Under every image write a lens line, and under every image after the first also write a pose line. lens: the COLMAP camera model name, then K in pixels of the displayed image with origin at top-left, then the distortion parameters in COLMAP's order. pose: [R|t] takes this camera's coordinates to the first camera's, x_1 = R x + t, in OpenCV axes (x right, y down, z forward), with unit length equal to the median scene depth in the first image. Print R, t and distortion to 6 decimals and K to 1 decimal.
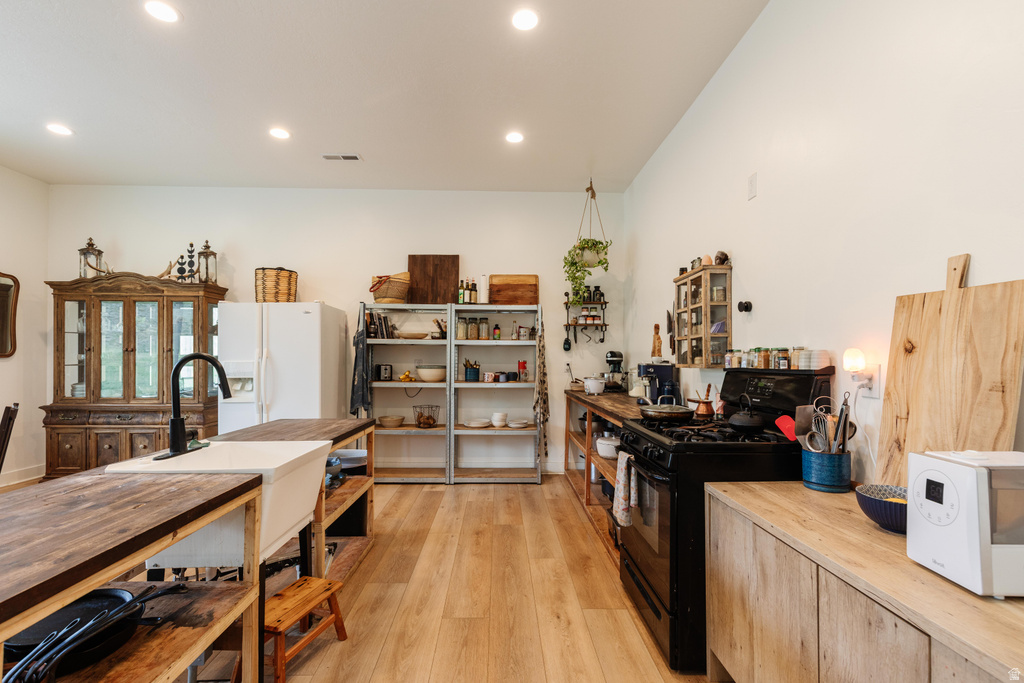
lens RADIAL K [[465.3, 0, 503.1], [0, 465.3, 353.2], [0, 0, 1]] dist [0.004232, 0.000130]
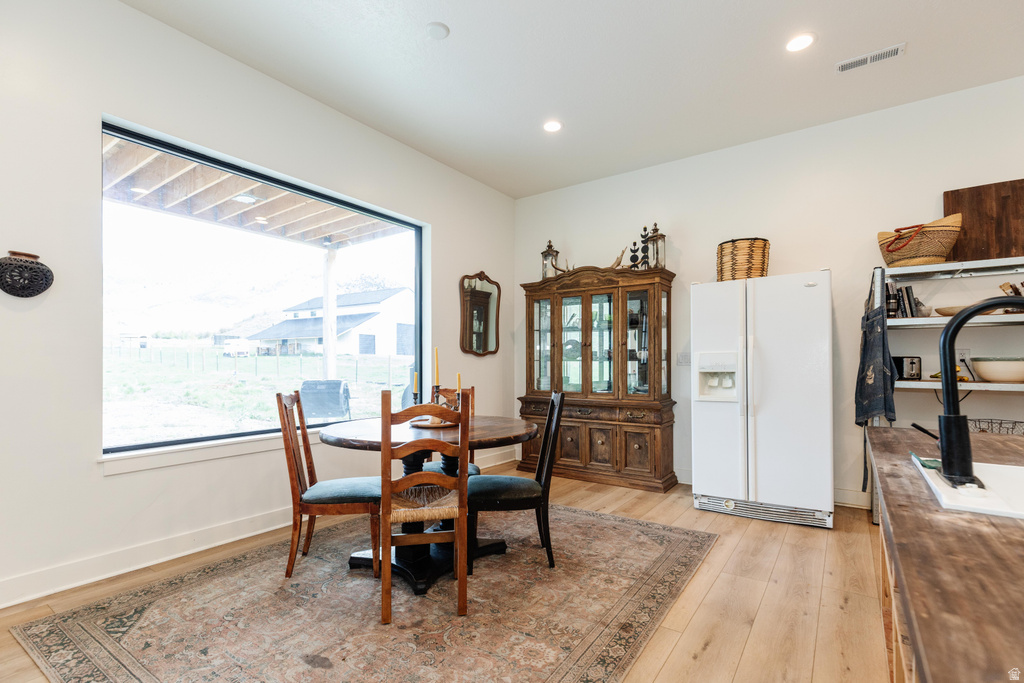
lens RADIAL K [[469.2, 0, 526.4], [0, 469.2, 366.4], [0, 0, 1]] dist [0.010526, 0.000072]
pose [[0.817547, -0.001892, -0.575859, -0.324859], [0.008720, 0.999921, 0.009093, 0.029177], [0.575796, -0.012456, 0.817498, 0.101835]]
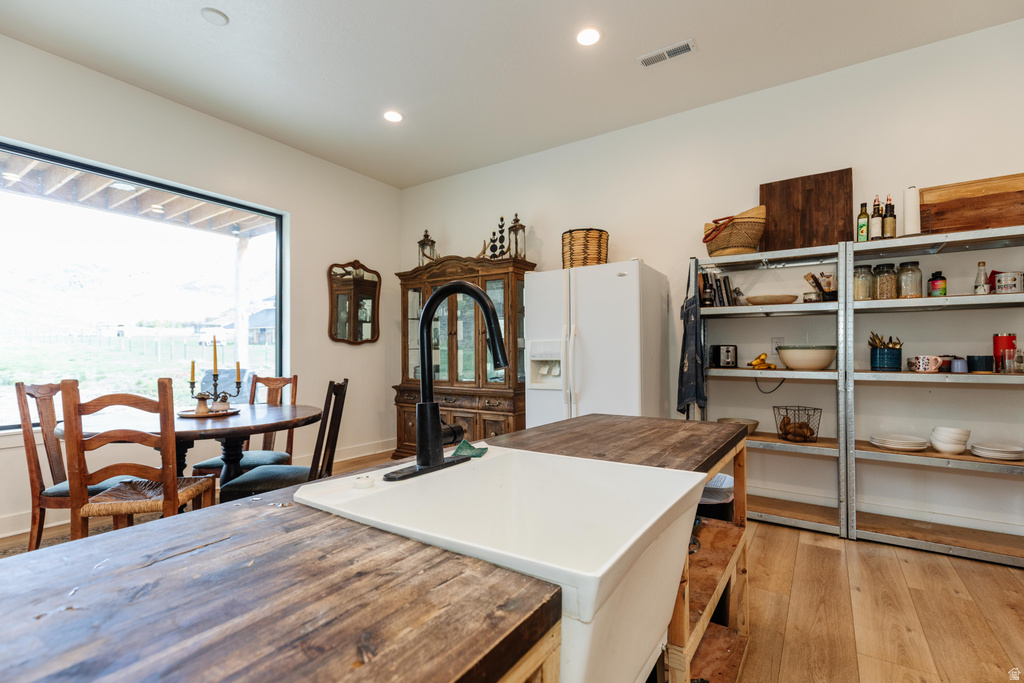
lens RADIAL K [[462.0, 0, 517.5], [0, 462.0, 348.8], [0, 0, 1]] dist [0.022109, -0.007085]
pose [[0.827947, -0.009608, -0.560724, -0.125301], [0.008805, 0.999953, -0.004133, 0.031643], [0.560737, -0.001515, 0.827992, 0.249382]]
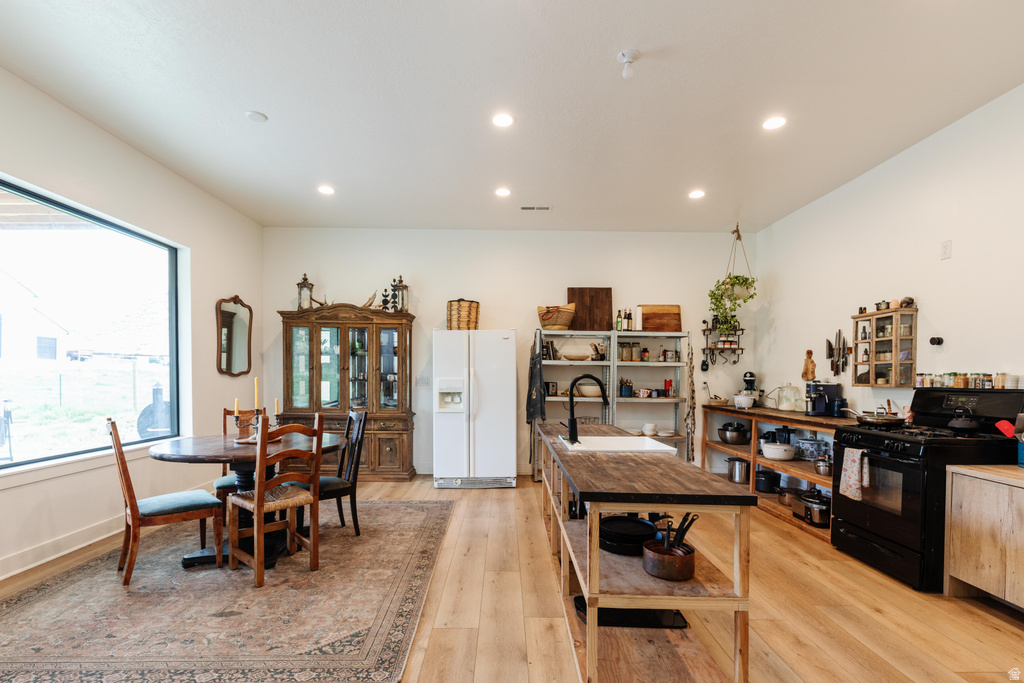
lens RADIAL K [[473.5, 0, 500.3], [0, 473.5, 384.9], [0, 0, 1]] dist [0.024295, -0.011361]
pose [[0.999707, 0.007146, -0.023107, -0.368093], [-0.006409, 0.999474, 0.031794, -0.005775], [0.023322, -0.031636, 0.999227, -0.209299]]
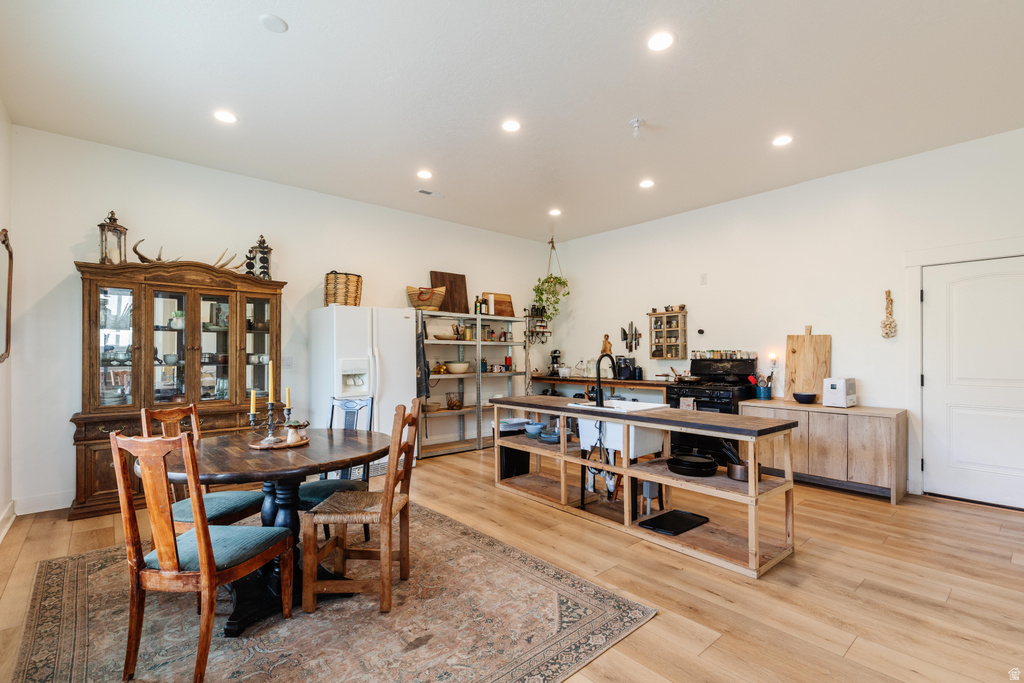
lens RADIAL K [[465.3, 0, 503.1], [0, 465.3, 353.2], [0, 0, 1]] dist [0.004232, 0.000130]
pose [[0.770276, -0.004470, 0.637694, -0.902579], [-0.003344, 0.999933, 0.011049, -0.009066], [-0.637701, -0.010644, 0.770210, -0.074236]]
